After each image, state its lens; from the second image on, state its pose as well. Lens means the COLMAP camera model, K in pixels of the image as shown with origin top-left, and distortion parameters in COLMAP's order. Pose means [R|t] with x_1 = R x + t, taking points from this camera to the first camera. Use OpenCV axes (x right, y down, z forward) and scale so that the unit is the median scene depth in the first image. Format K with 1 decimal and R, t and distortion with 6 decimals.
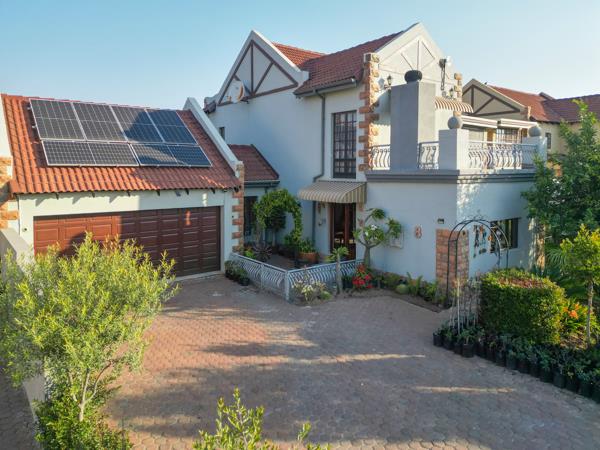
lens RADIAL K [[416.4, 0, 291.0], [0, 416.4, 193.8], [0, 0, 1]] dist [0.062235, -0.050480]
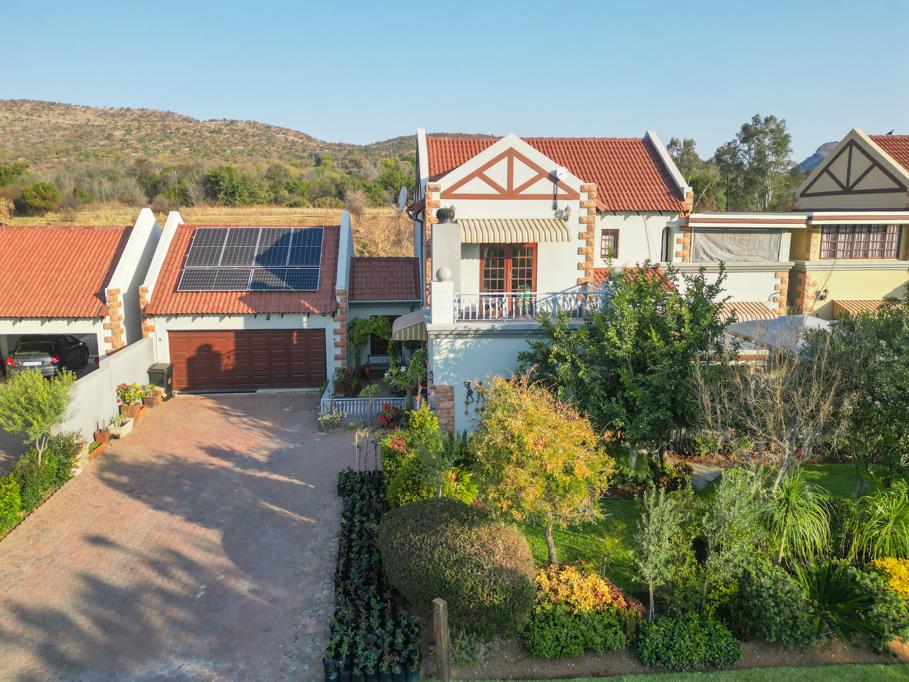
lens RADIAL K [[630.9, 0, 474.5], [0, 630.9, 327.3], [0, 0, 1]] dist [0.062235, -0.050480]
pose [[0.844351, 0.097463, -0.526851, 1.032014], [-0.034385, 0.991146, 0.128248, -0.199024], [0.534686, -0.090170, 0.840226, -0.146264]]
